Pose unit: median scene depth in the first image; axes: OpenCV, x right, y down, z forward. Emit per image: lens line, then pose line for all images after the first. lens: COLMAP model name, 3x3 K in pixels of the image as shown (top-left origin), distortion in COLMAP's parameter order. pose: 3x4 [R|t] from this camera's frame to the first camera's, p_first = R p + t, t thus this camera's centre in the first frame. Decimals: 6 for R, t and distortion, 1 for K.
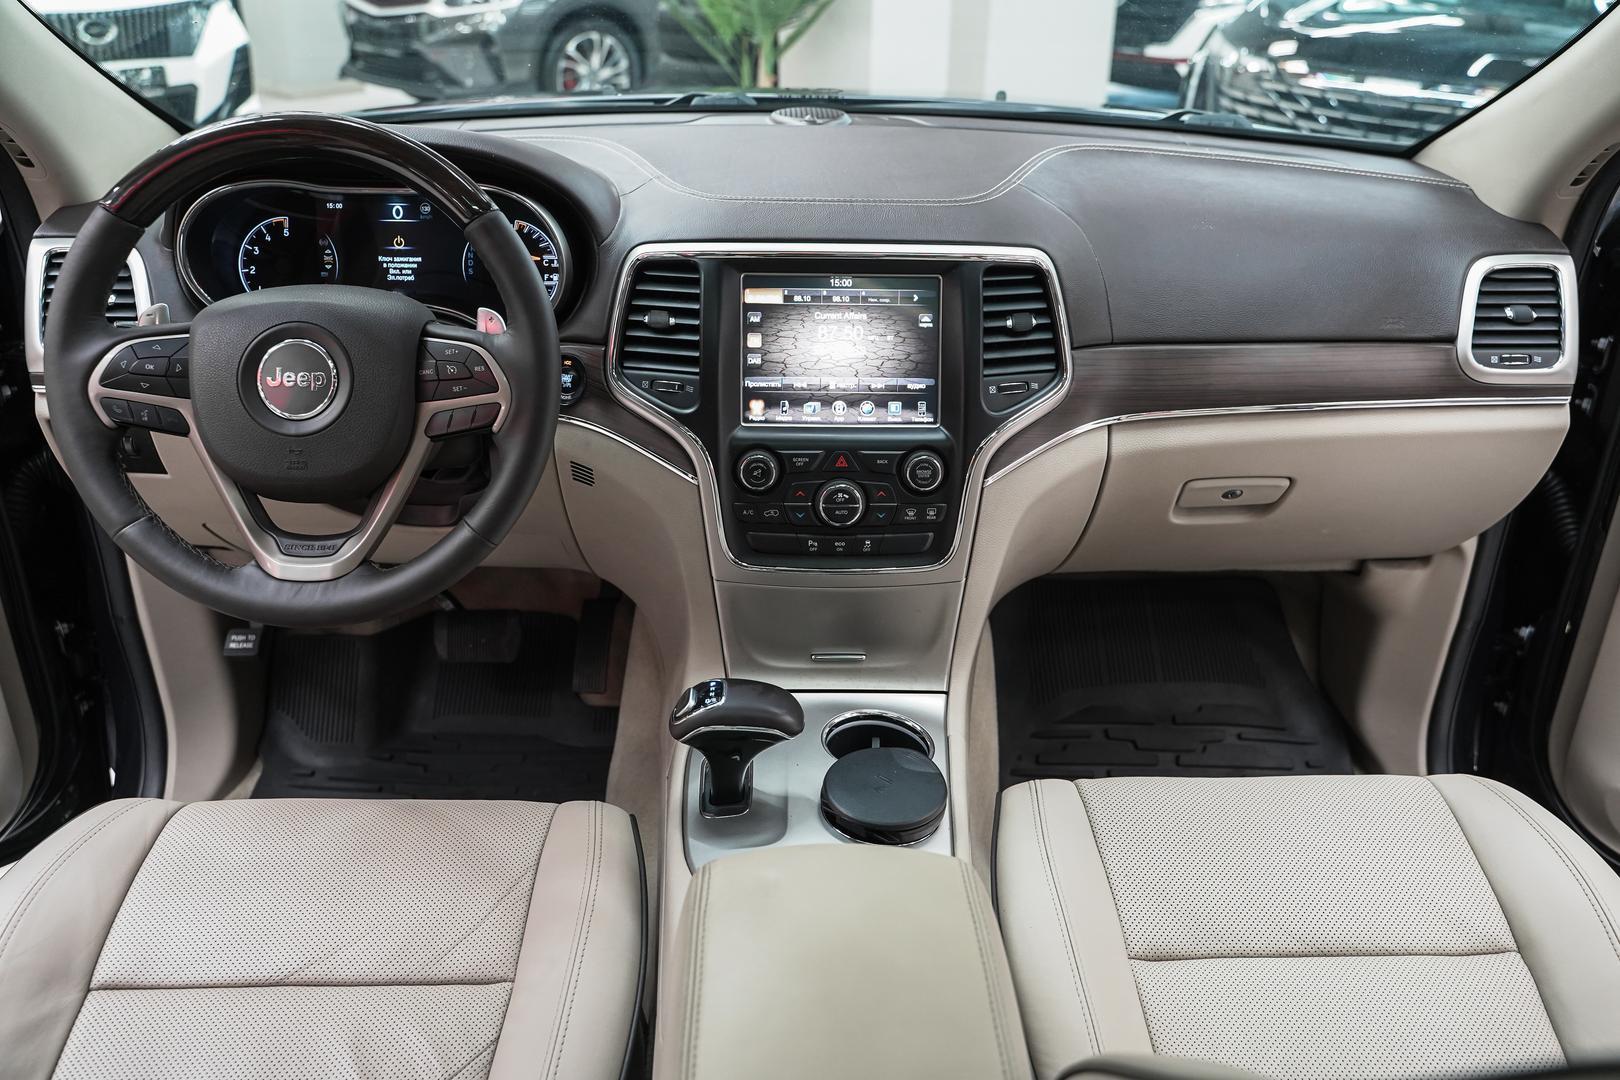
lens RADIAL K [[1323.7, 0, 829.5], [0, 1323.7, 533.5], [0, 0, 1]] dist [-0.012244, -0.000535]
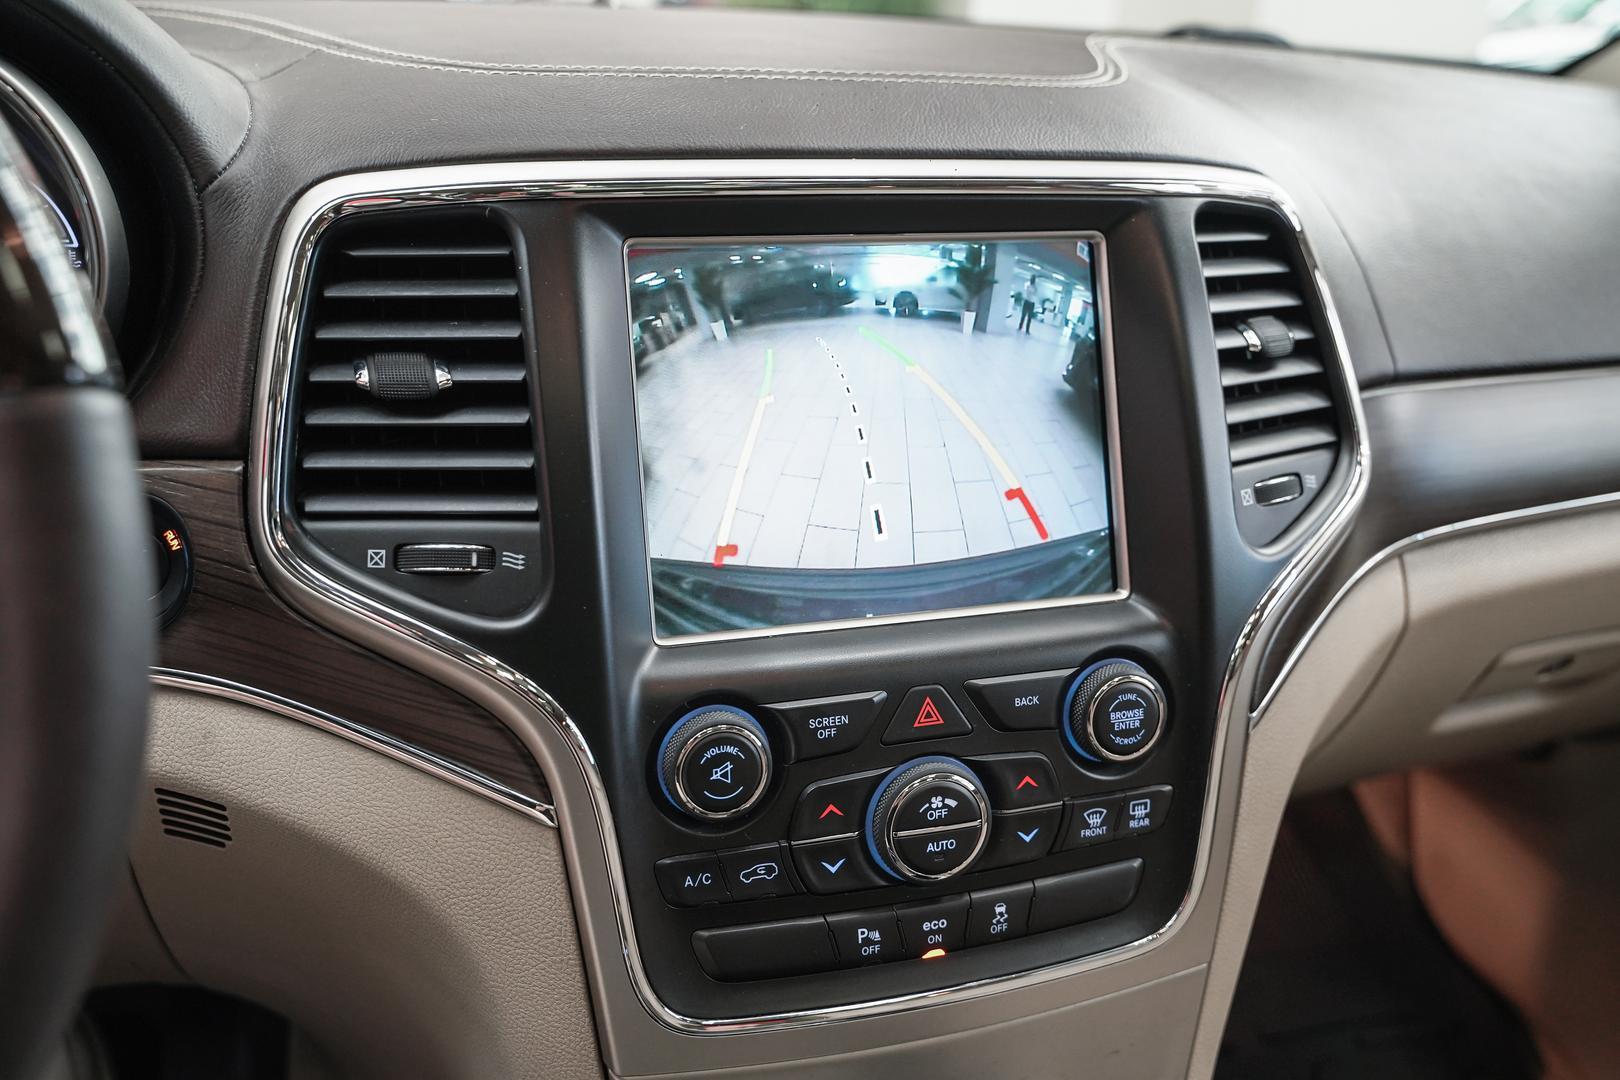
lens RADIAL K [[1432.2, 0, 810.0], [0, 1432.2, 540.0], [0, 0, 1]] dist [-0.004723, 0.002399]
pose [[0.959456, -0.085343, 0.268628, -0.129070], [0.110585, 0.990621, -0.080257, -0.073465], [-0.259259, 0.106710, 0.959895, 0.597162]]
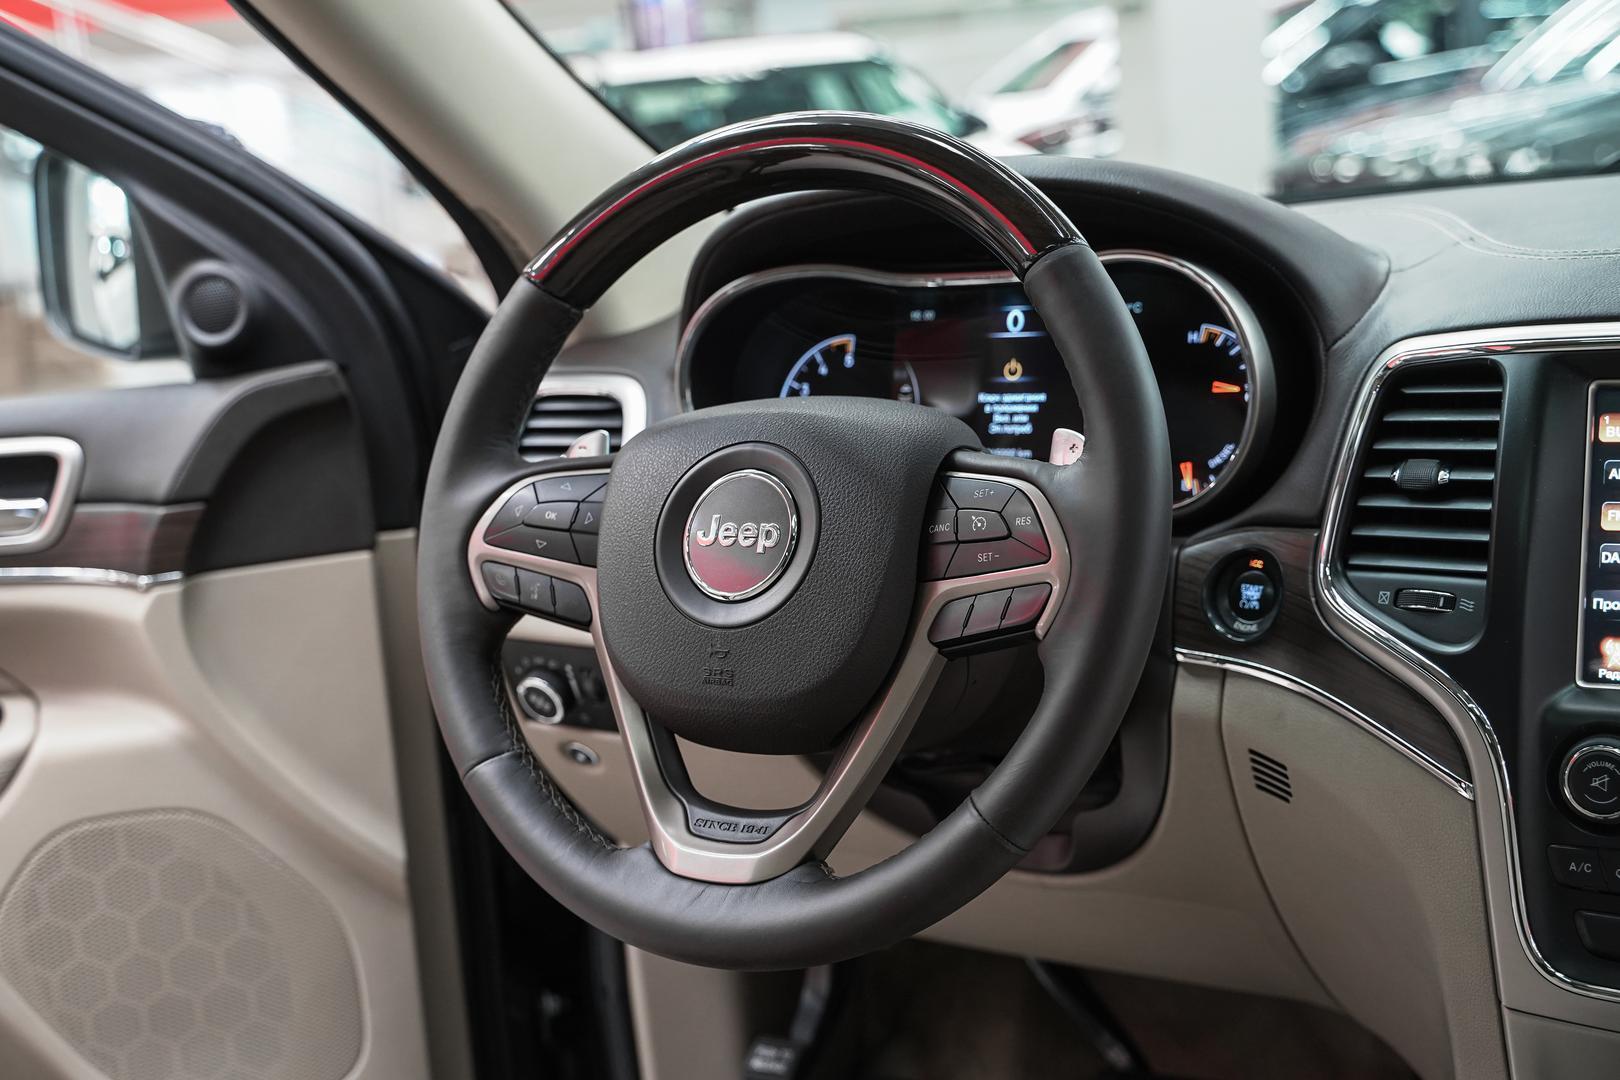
lens RADIAL K [[2151.5, 0, 740.8], [0, 2151.5, 519.1], [0, 0, 1]] dist [0.004232, 0.000013]
pose [[0.831476, 0.003424, -0.555551, 0.115234], [-0.143707, 0.967273, -0.209119, 0.067129], [0.536653, 0.253714, 0.804756, 0.186804]]
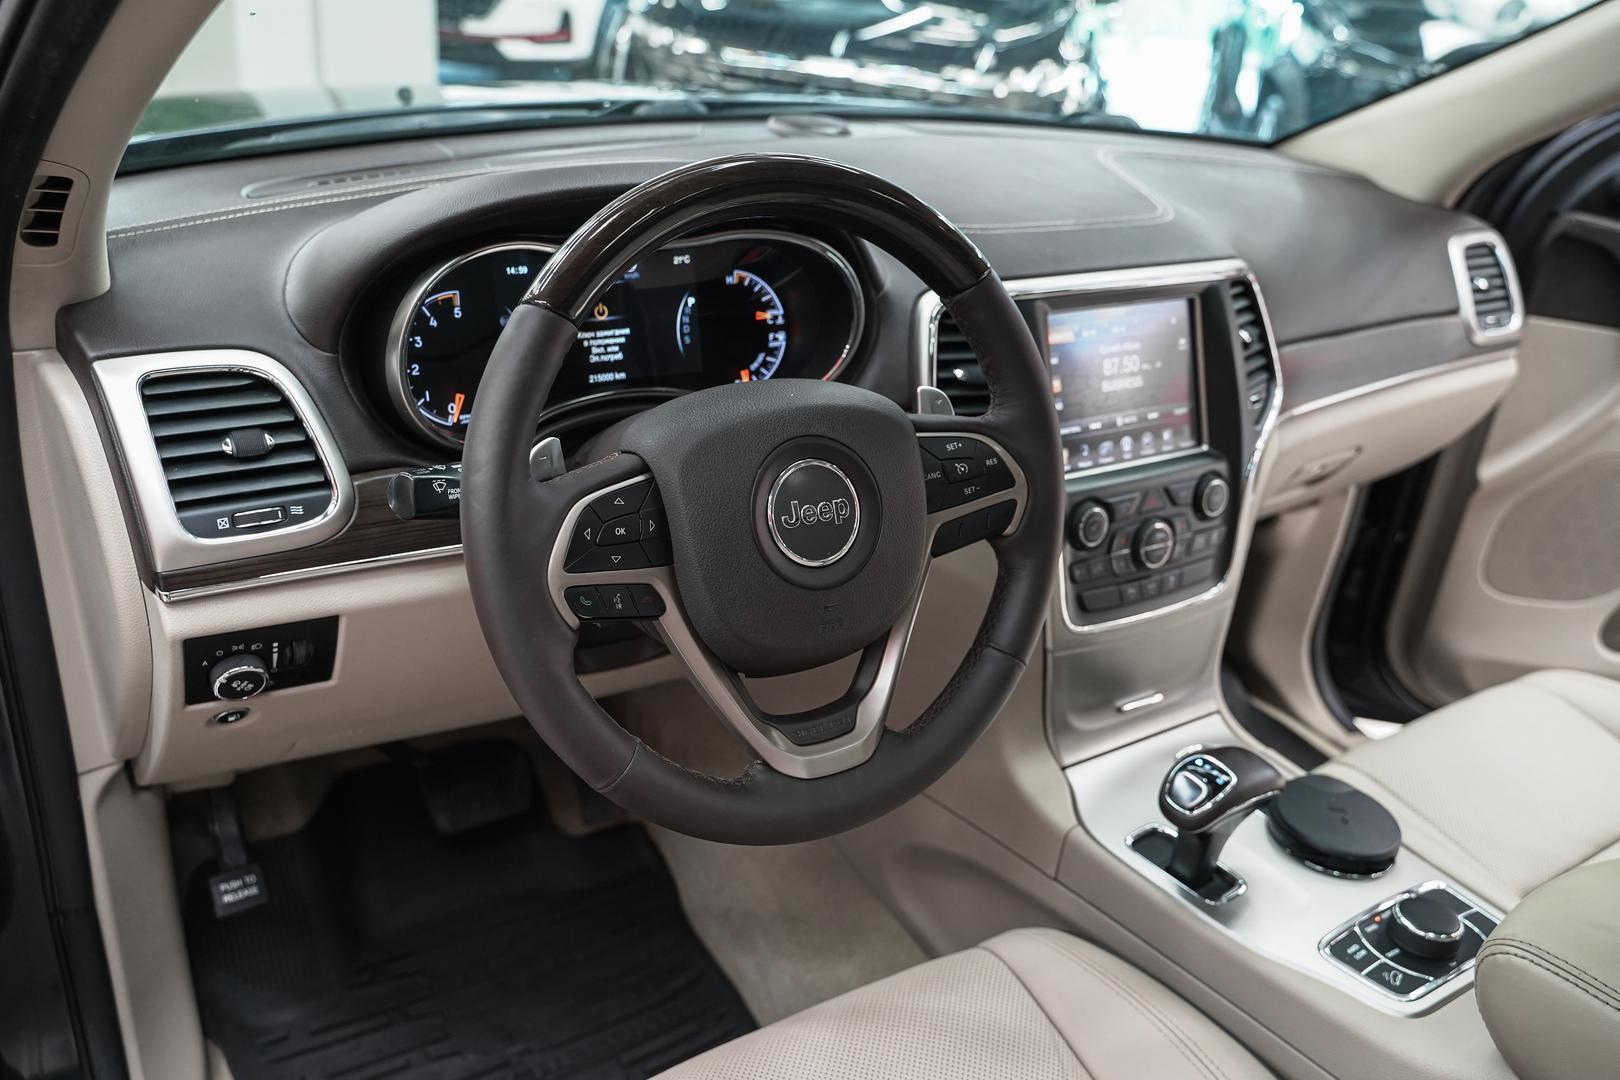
lens RADIAL K [[1323.7, 0, 829.5], [0, 1323.7, 533.5], [0, 0, 1]] dist [-0.012244, -0.000535]
pose [[0.843841, -0.177876, 0.506254, -0.662024], [0.167470, 0.983634, 0.066462, -0.130874], [-0.509791, 0.028700, 0.859820, 0.298780]]
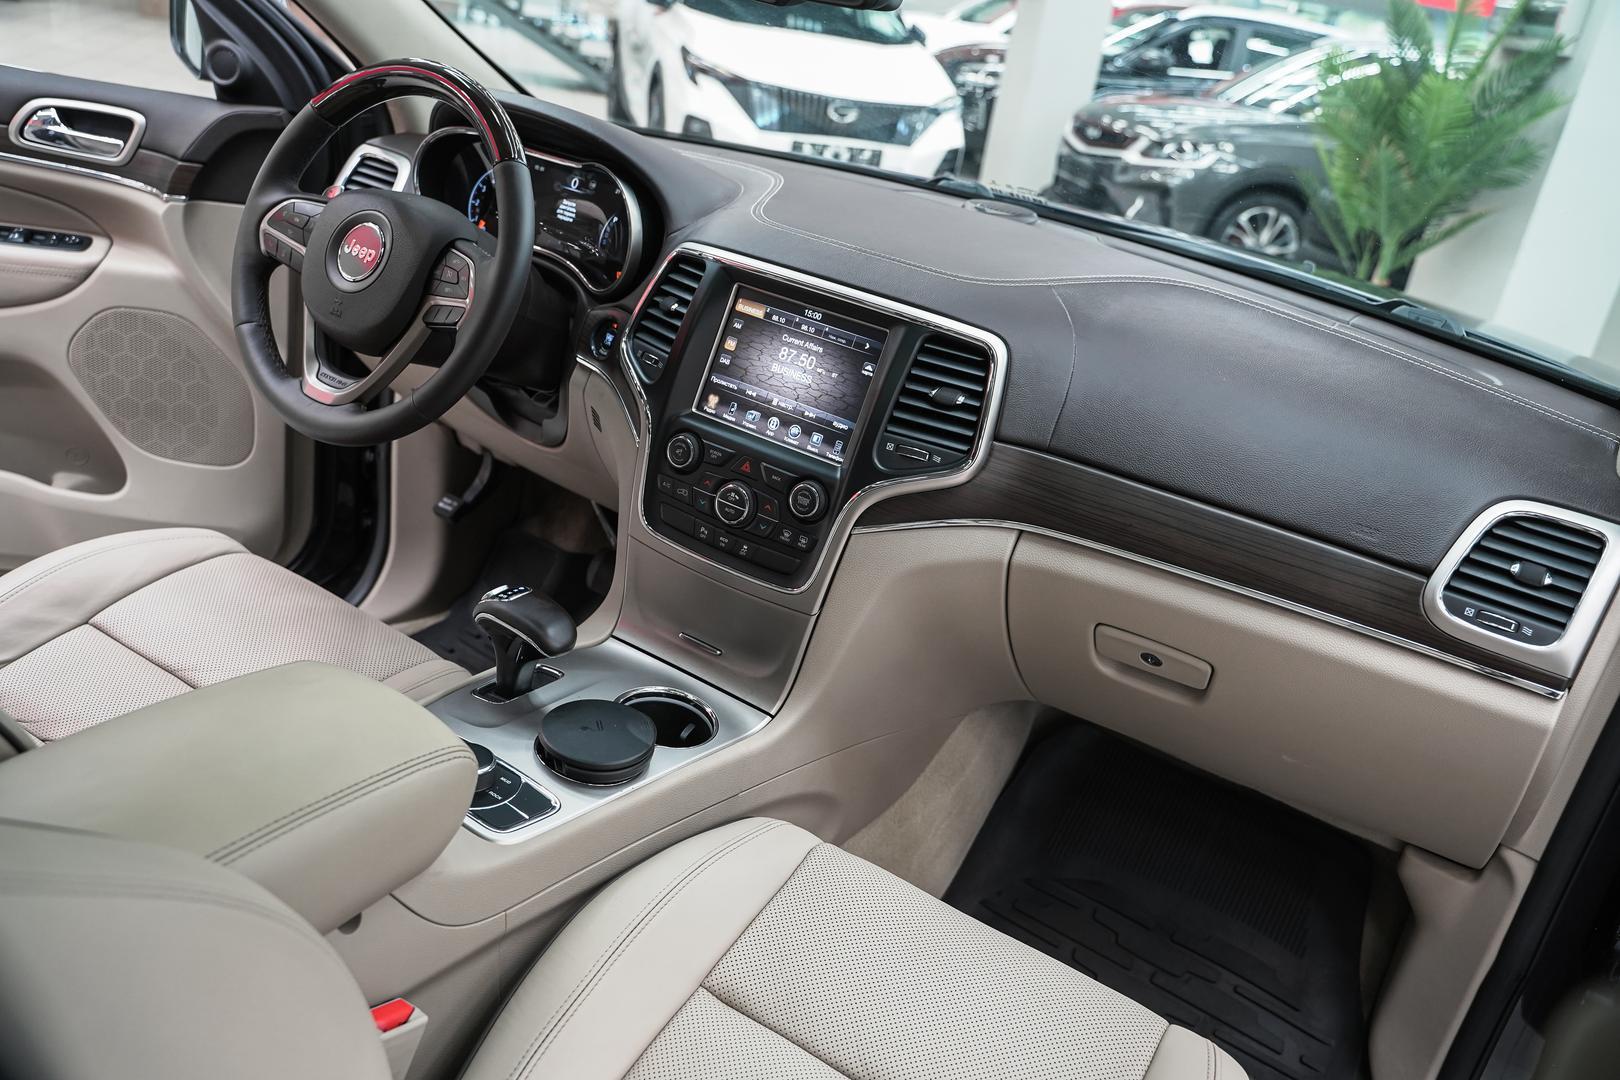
lens RADIAL K [[1295.0, 0, 810.0], [0, 1295.0, 540.0], [0, 0, 1]] dist [-0.008186, -0.001464]
pose [[0.815225, 0.331287, -0.475033, 0.564992], [-0.380012, 0.924954, -0.007094, -0.010977], [0.437034, 0.186301, 0.879939, 0.103109]]
